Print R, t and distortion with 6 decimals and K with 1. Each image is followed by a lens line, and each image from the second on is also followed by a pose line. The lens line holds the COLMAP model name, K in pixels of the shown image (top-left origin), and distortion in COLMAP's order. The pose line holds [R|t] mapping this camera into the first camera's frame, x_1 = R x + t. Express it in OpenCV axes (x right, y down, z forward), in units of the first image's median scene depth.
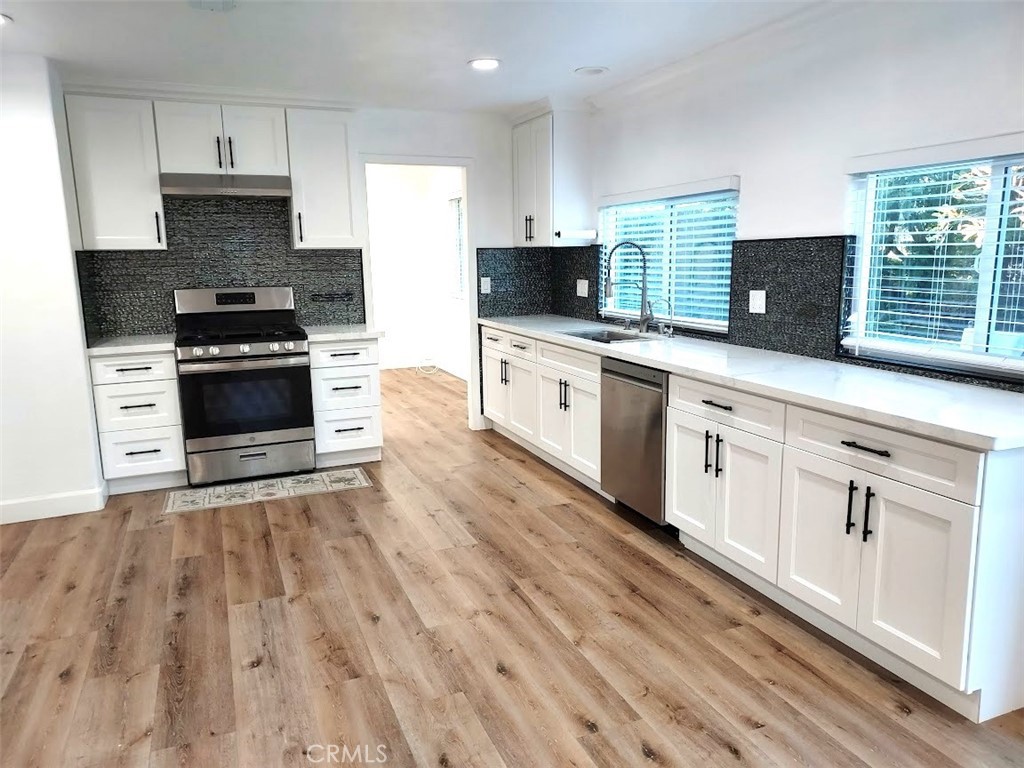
lens RADIAL K [[739.5, 0, 514.7], [0, 739.5, 386.5], [0, 0, 1]] dist [0.068659, -0.061948]
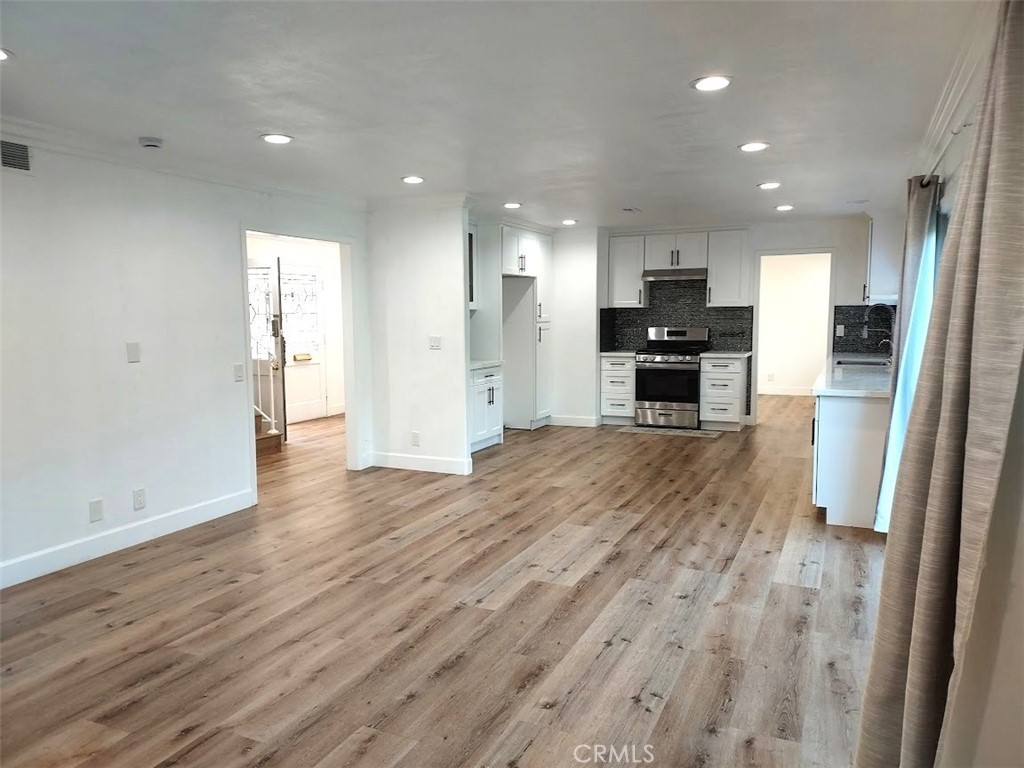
lens RADIAL K [[739.5, 0, 506.2], [0, 739.5, 382.5], [0, 0, 1]] dist [0.068659, -0.061948]
pose [[0.678650, 0.081883, -0.729883, 0.805515], [-0.134303, 0.990845, -0.013716, 0.099494], [0.722078, 0.107334, 0.683435, -0.641316]]
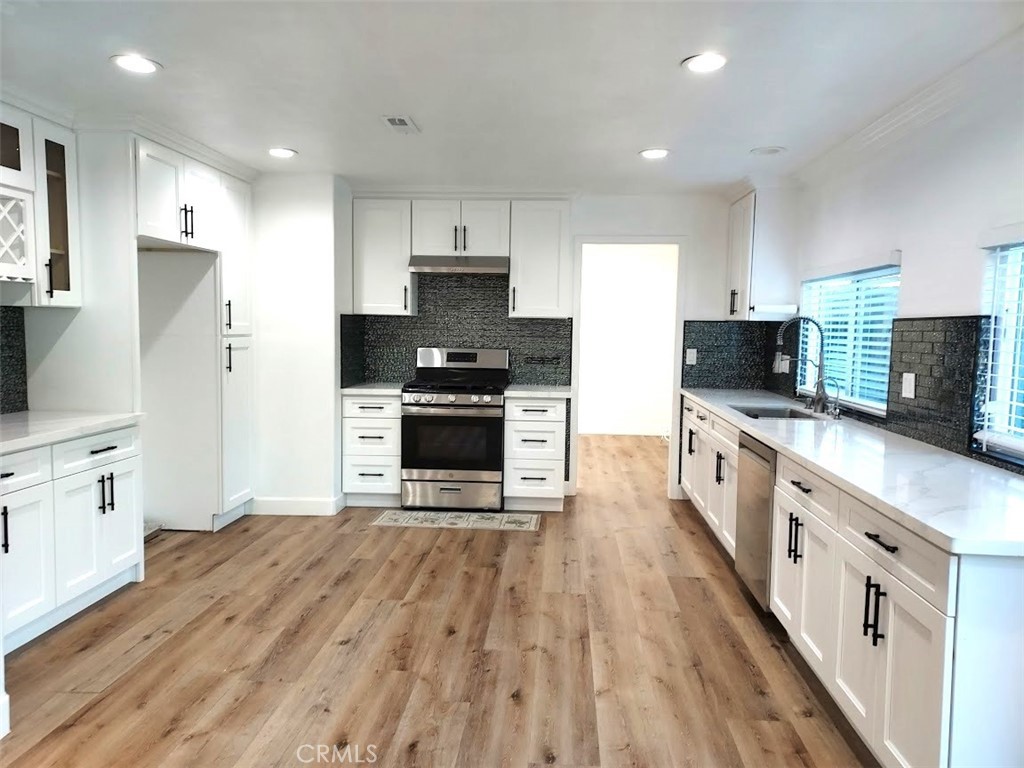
lens RADIAL K [[739.5, 0, 513.8], [0, 739.5, 385.1], [0, 0, 1]] dist [0.068659, -0.061948]
pose [[0.897522, 0.066409, -0.435941, 0.253700], [-0.108906, 0.991353, -0.073201, 0.004489], [0.427311, 0.113176, 0.896993, -0.022891]]
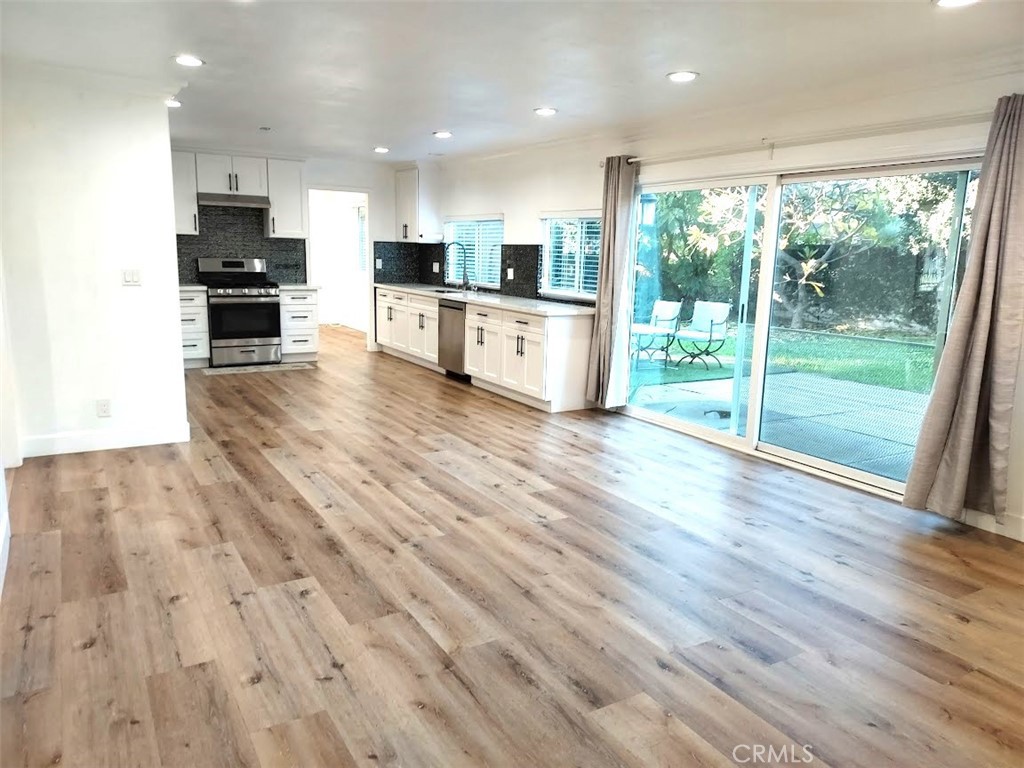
lens RADIAL K [[739.5, 0, 517.9], [0, 739.5, 386.1], [0, 0, 1]] dist [0.068659, -0.061948]
pose [[0.987470, 0.013181, 0.157255, 0.014389], [-0.014108, 0.999889, 0.004782, 0.171602], [-0.157174, -0.006941, 0.987546, -0.959453]]
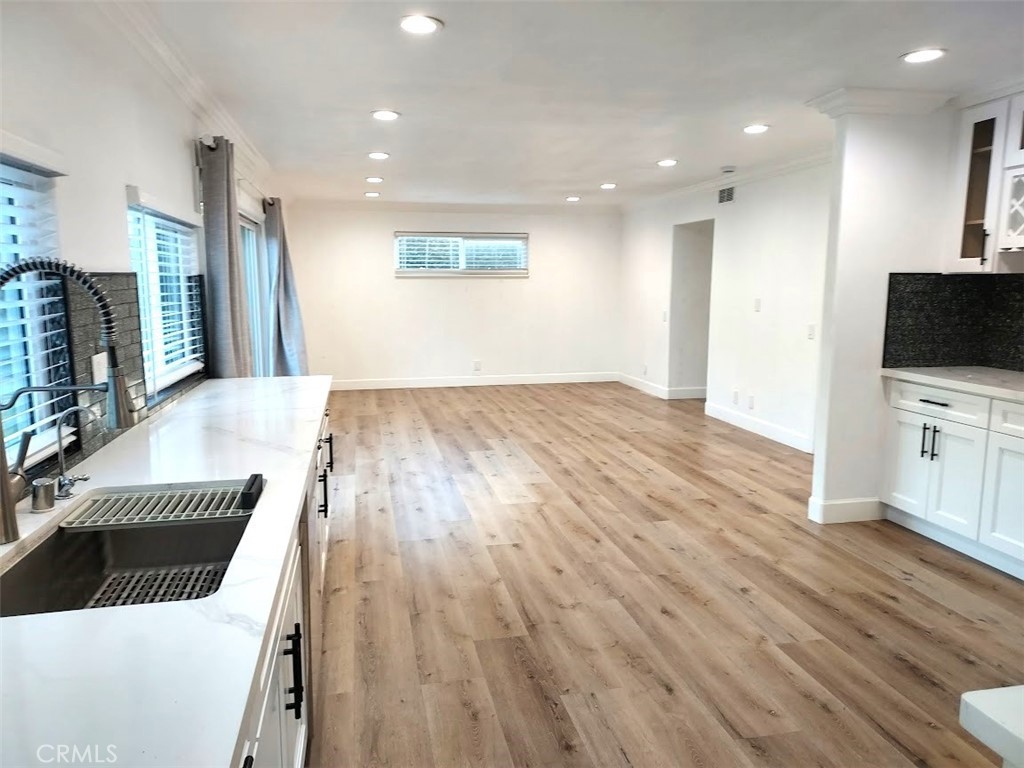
lens RADIAL K [[739.5, 0, 513.7], [0, 739.5, 385.4], [0, 0, 1]] dist [0.068659, -0.061948]
pose [[-0.983330, -0.003775, 0.181793, -0.112224], [0.053437, 0.949637, 0.308763, -0.240830], [-0.173803, 0.313330, -0.933604, 1.324526]]
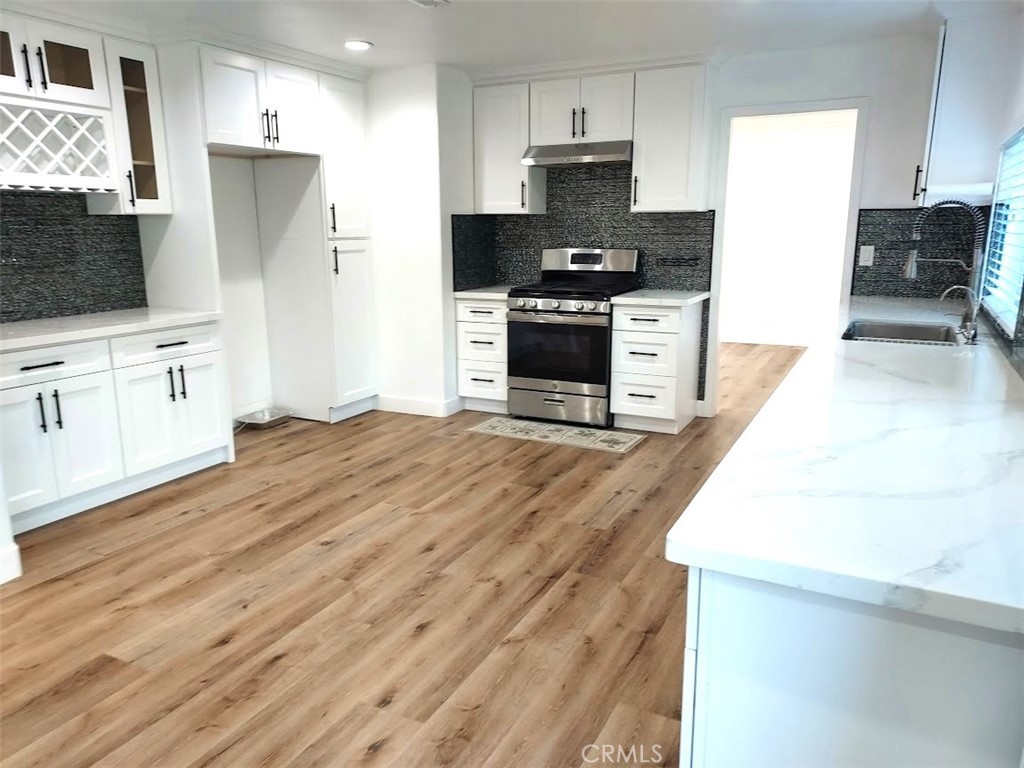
lens RADIAL K [[739.5, 0, 509.4], [0, 739.5, 384.2], [0, 0, 1]] dist [0.068659, -0.061948]
pose [[0.646861, 0.173899, -0.742516, 0.452032], [-0.139149, 0.984223, 0.109284, -0.046262], [0.749805, 0.032628, 0.660854, 0.237786]]
